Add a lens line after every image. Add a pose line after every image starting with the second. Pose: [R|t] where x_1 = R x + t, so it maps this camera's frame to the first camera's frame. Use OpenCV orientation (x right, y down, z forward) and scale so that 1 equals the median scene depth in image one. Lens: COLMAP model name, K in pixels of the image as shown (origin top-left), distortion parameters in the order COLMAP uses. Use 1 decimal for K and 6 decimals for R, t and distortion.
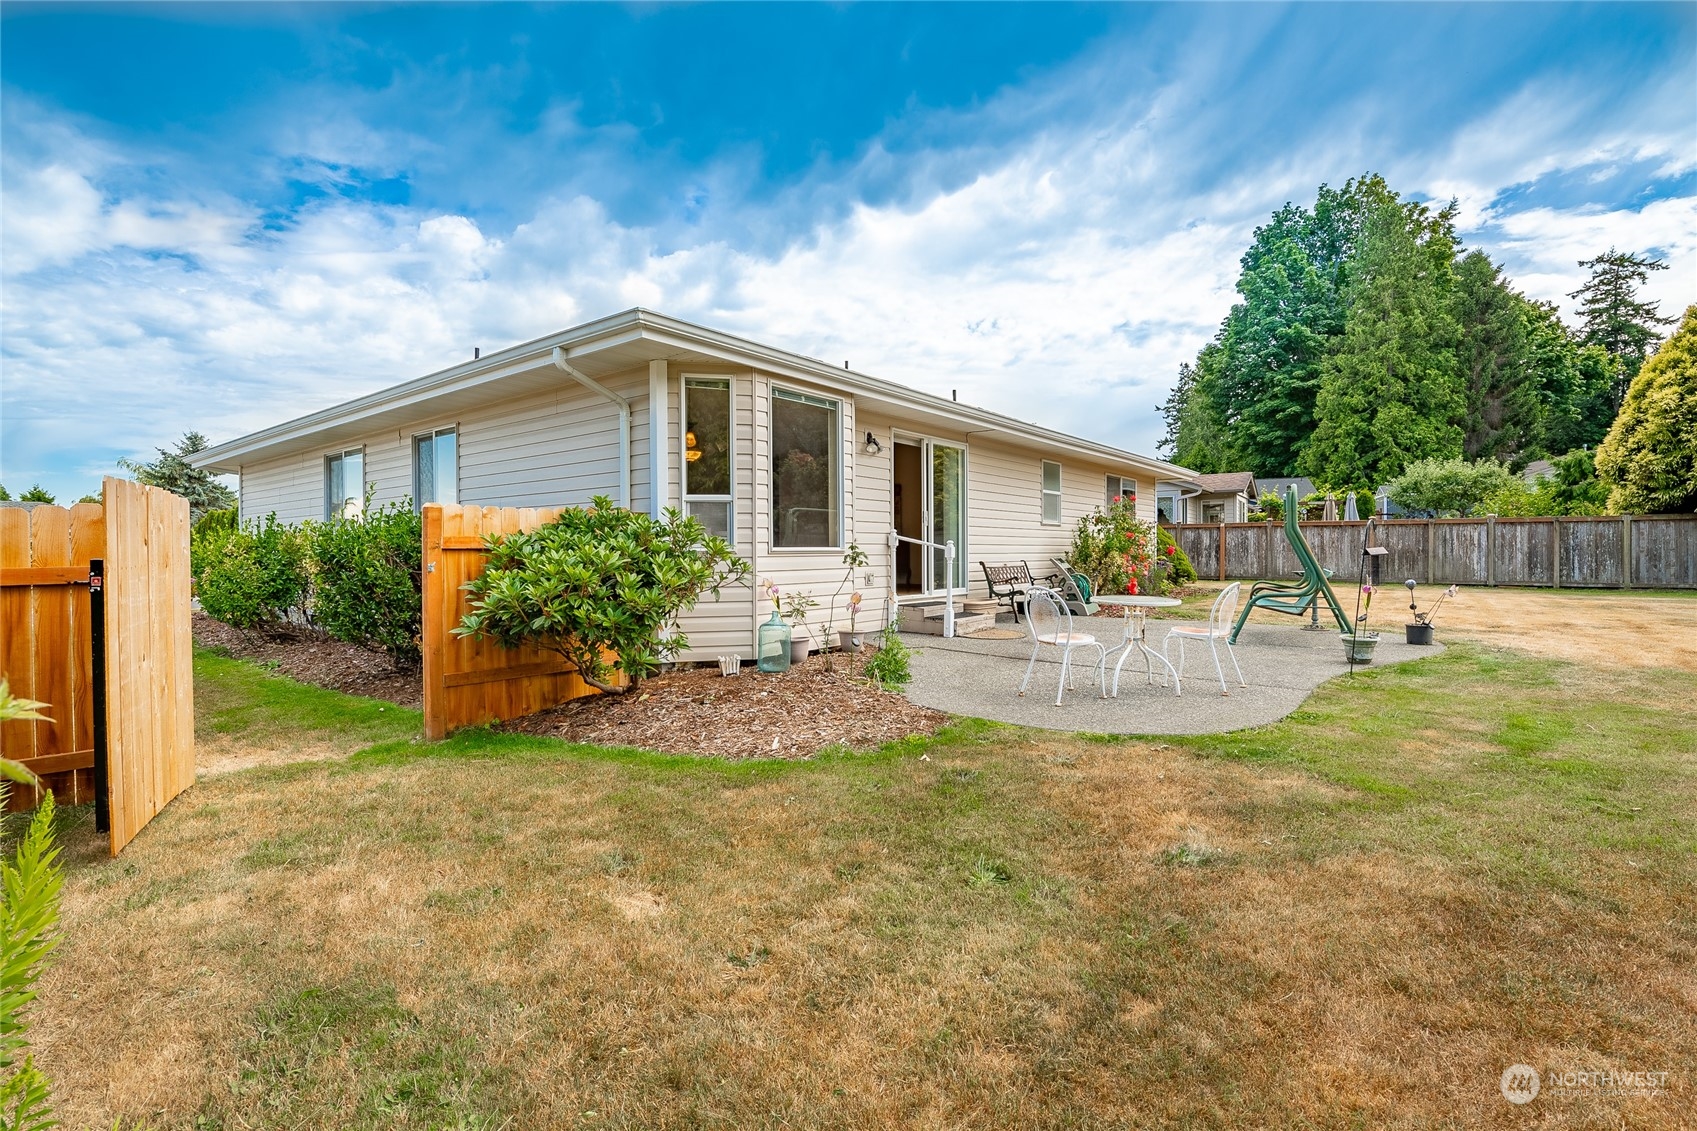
lens RADIAL K [[758.6, 0, 851.4], [0, 758.6, 561.1], [0, 0, 1]] dist [-0.004907, -0.003537]
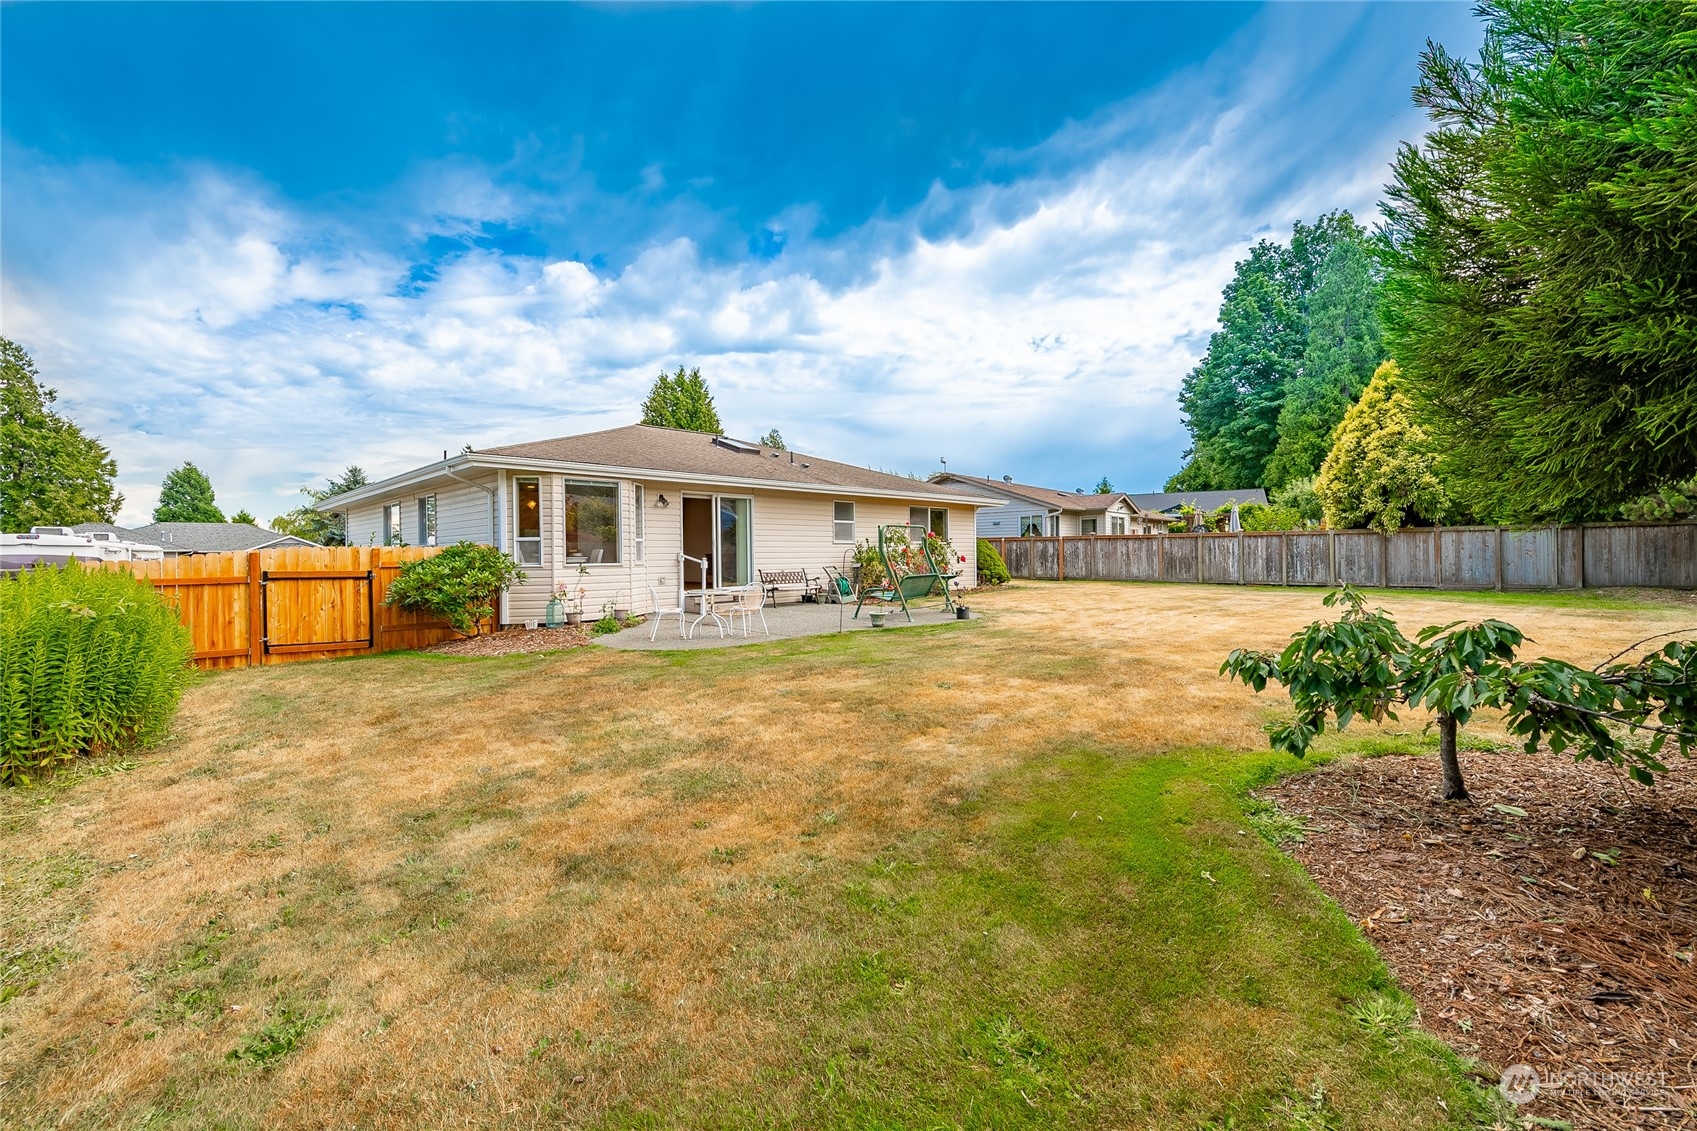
lens RADIAL K [[694.4, 0, 853.1], [0, 694.4, 558.6], [0, 0, 1]] dist [-0.012567, -0.000323]
pose [[0.995624, -0.005522, -0.093284, 0.204027], [0.004824, 0.999959, -0.007701, -0.003960], [0.093323, 0.007217, 0.995610, -0.173096]]
